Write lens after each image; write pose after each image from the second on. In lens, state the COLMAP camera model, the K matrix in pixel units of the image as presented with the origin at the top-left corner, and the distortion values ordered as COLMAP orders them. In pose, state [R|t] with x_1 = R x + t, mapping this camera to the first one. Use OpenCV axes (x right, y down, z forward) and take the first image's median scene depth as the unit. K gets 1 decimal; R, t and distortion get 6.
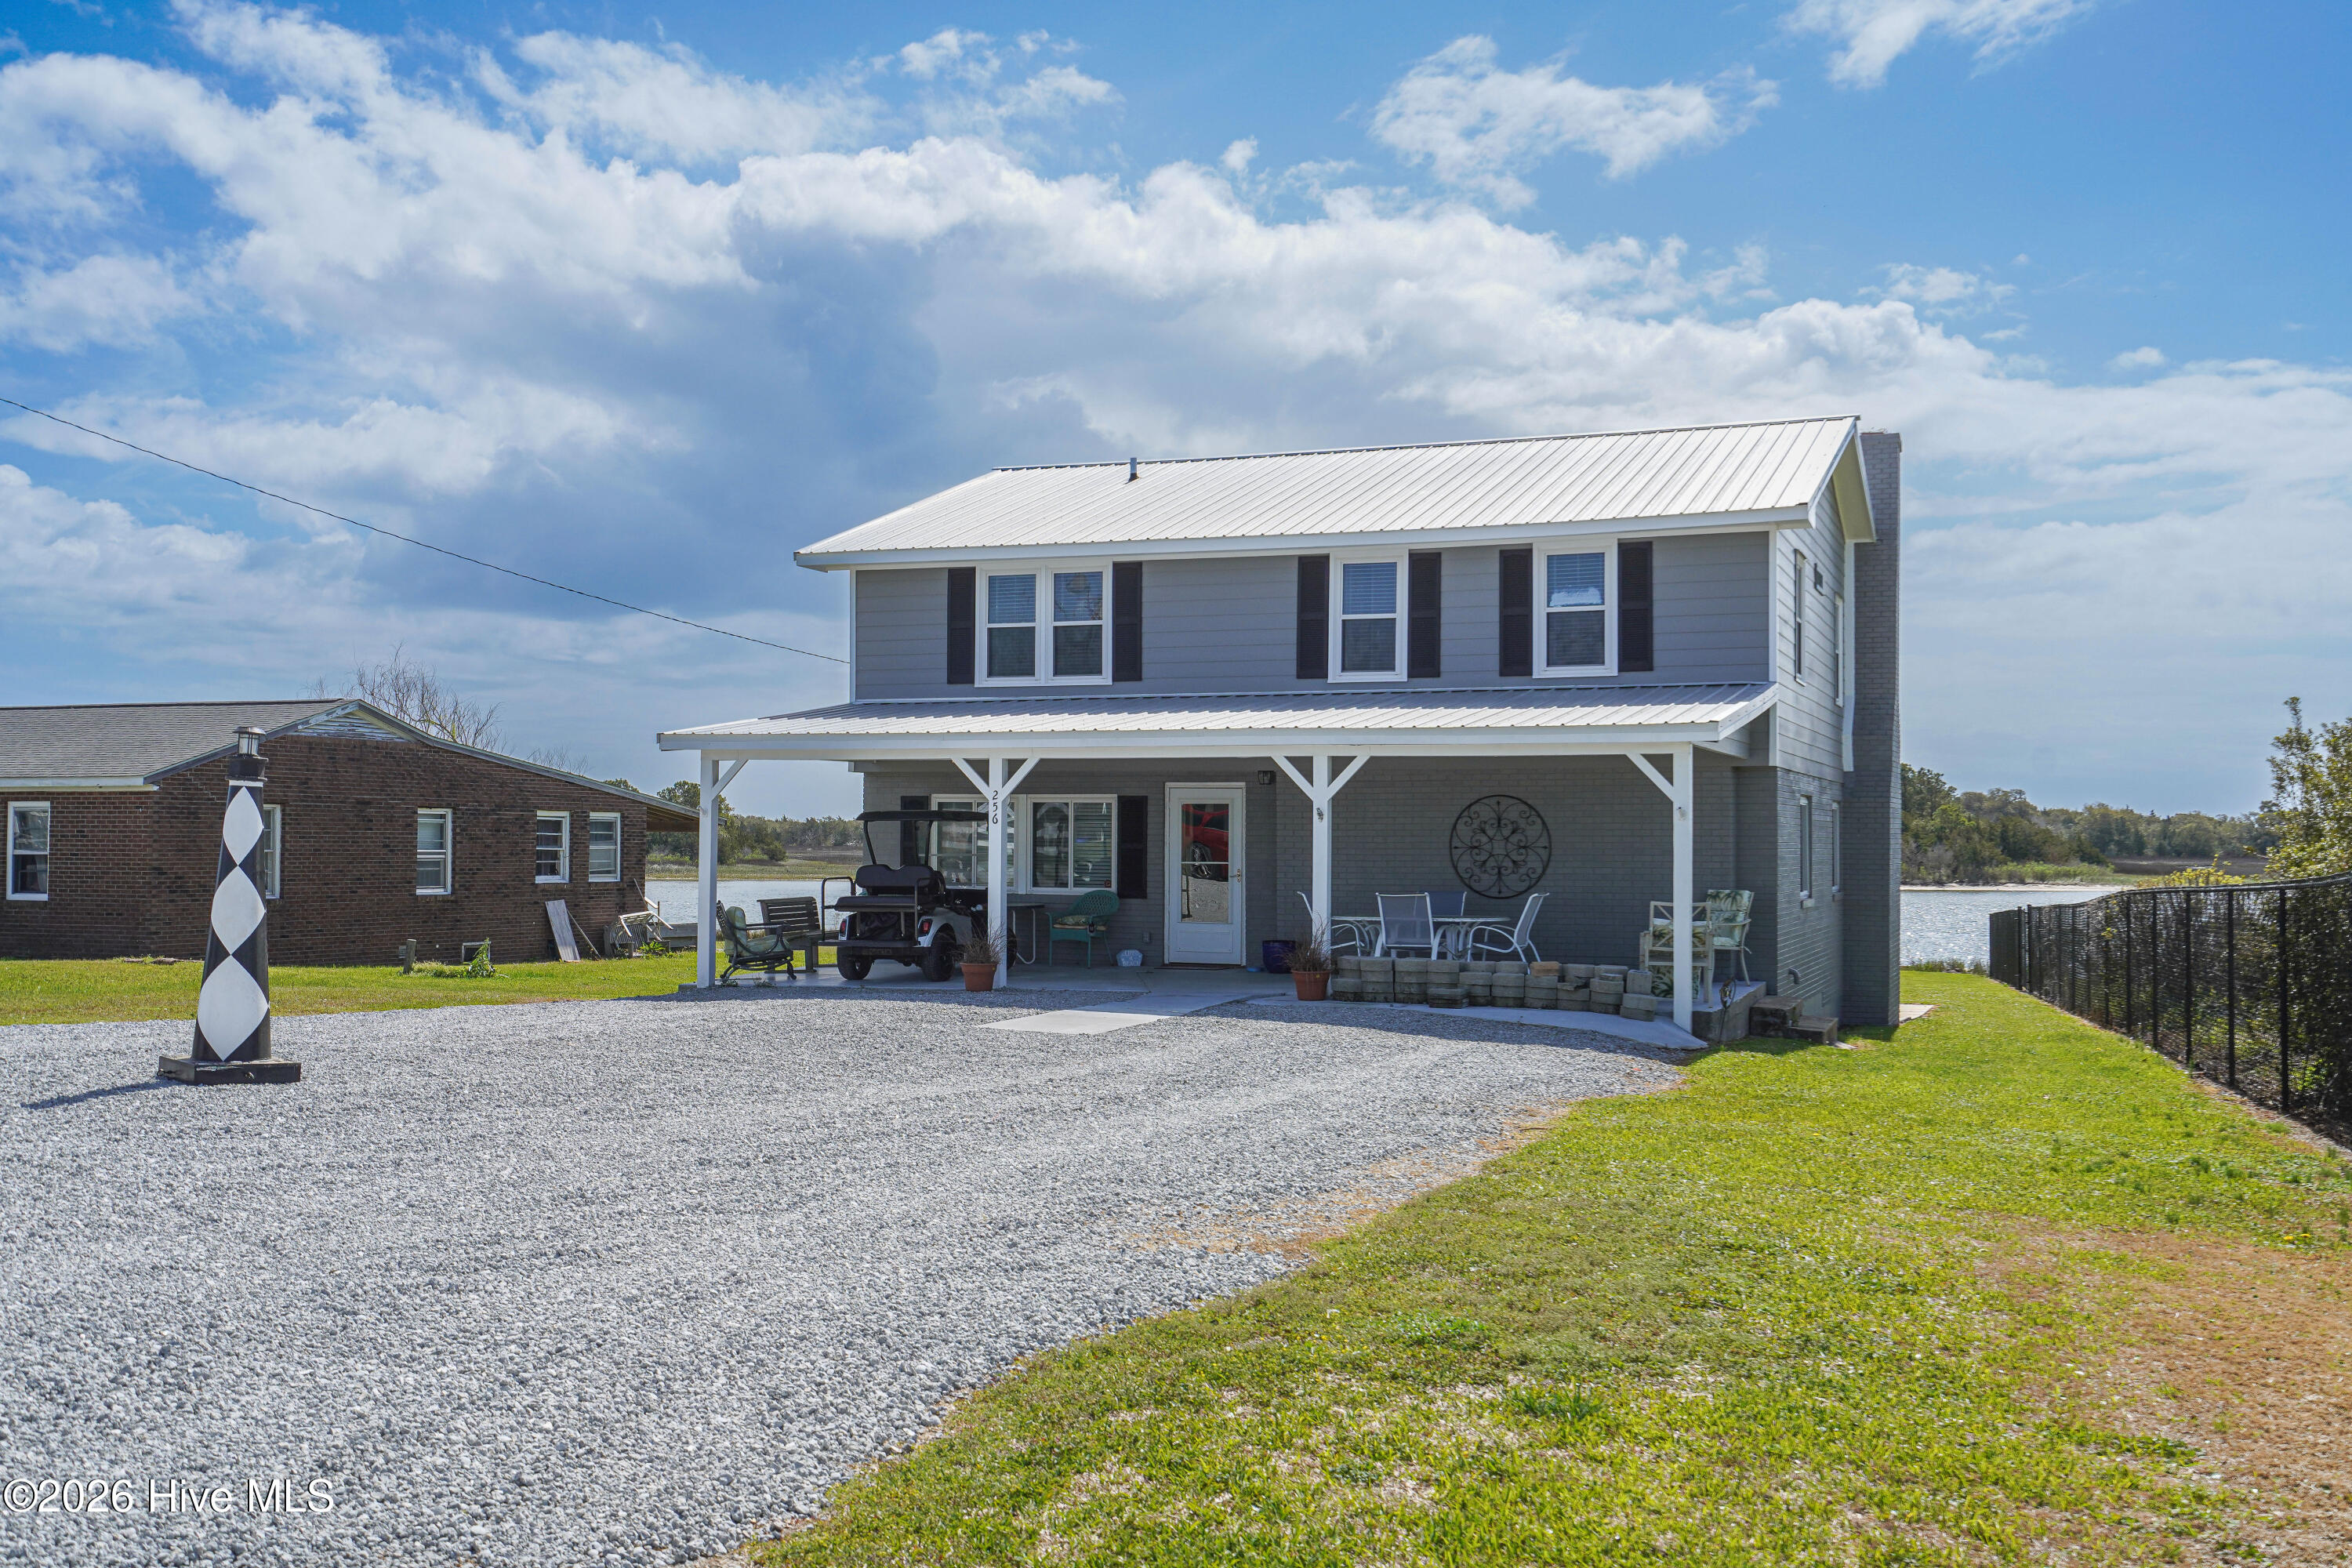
lens RADIAL K [[2335.4, 0, 1176.0], [0, 2335.4, 784.0], [0, 0, 1]] dist [0.012672, 0.034934]
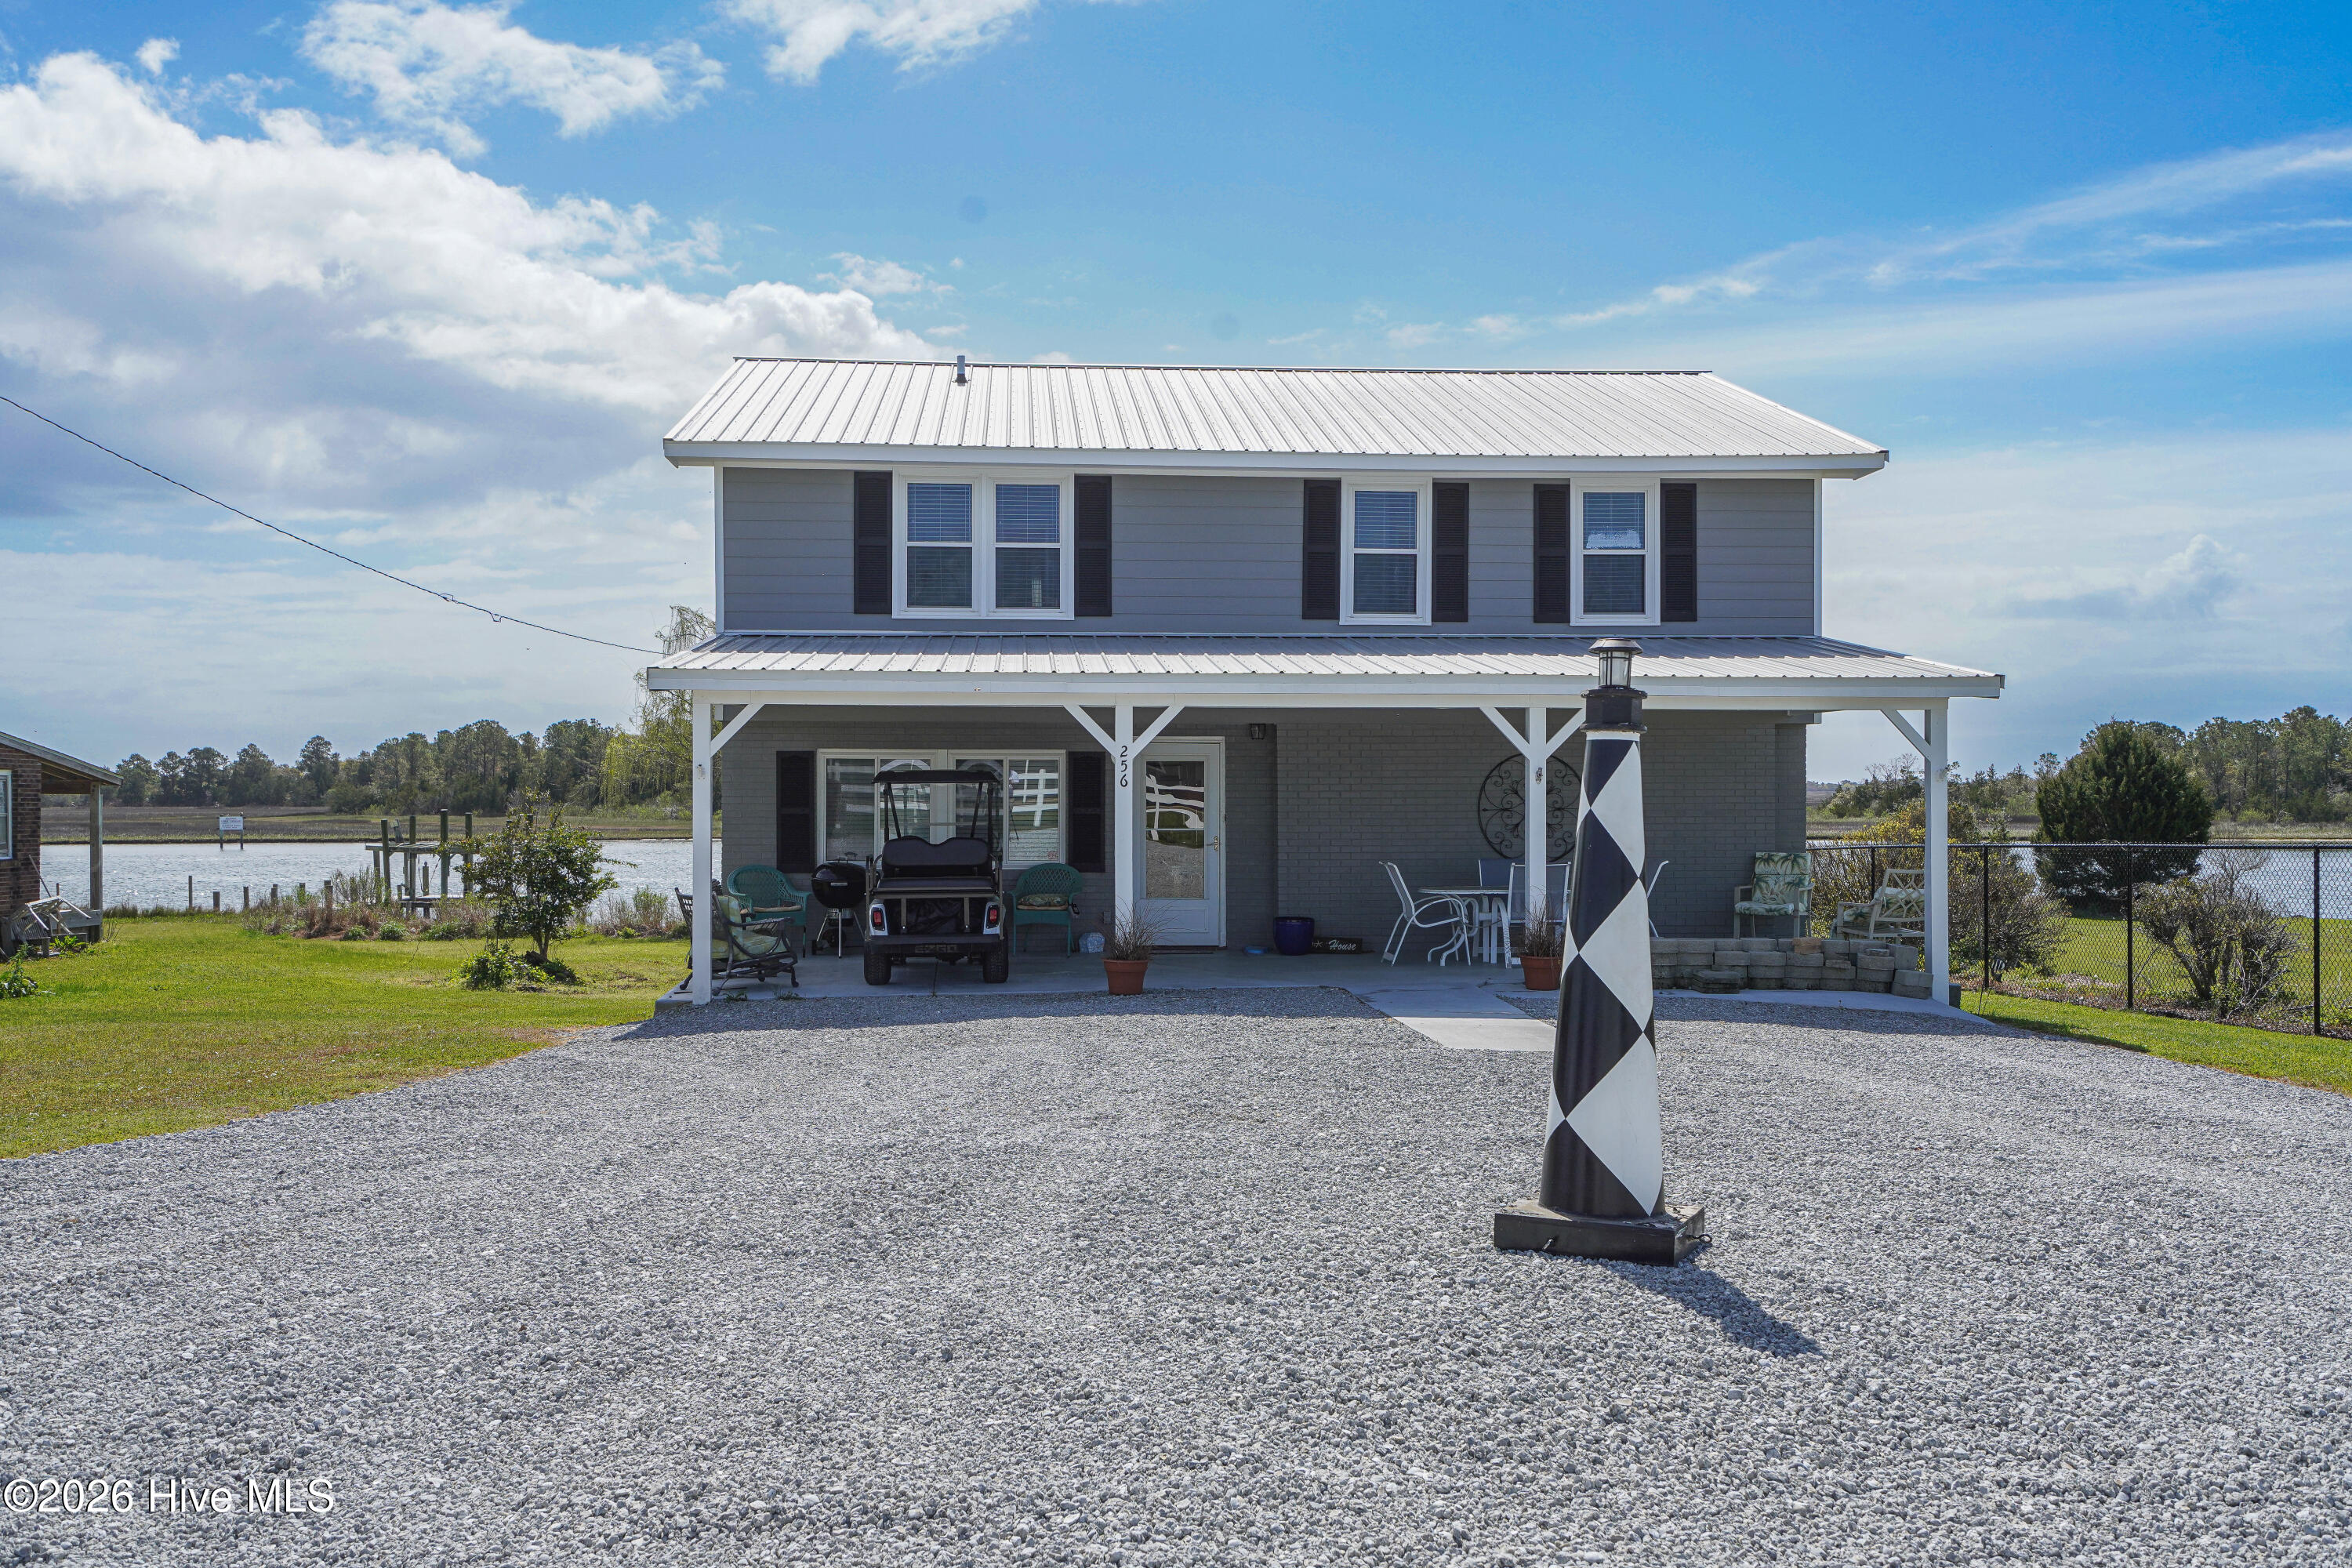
lens RADIAL K [[2230.7, 0, 1176.0], [0, 2230.7, 784.0], [0, 0, 1]] dist [0.083463, -0.007016]
pose [[0.897653, -0.002803, 0.440694, -0.311053], [-0.005922, 0.999813, 0.018422, 0.001448], [-0.440663, -0.019146, 0.897468, 0.228887]]
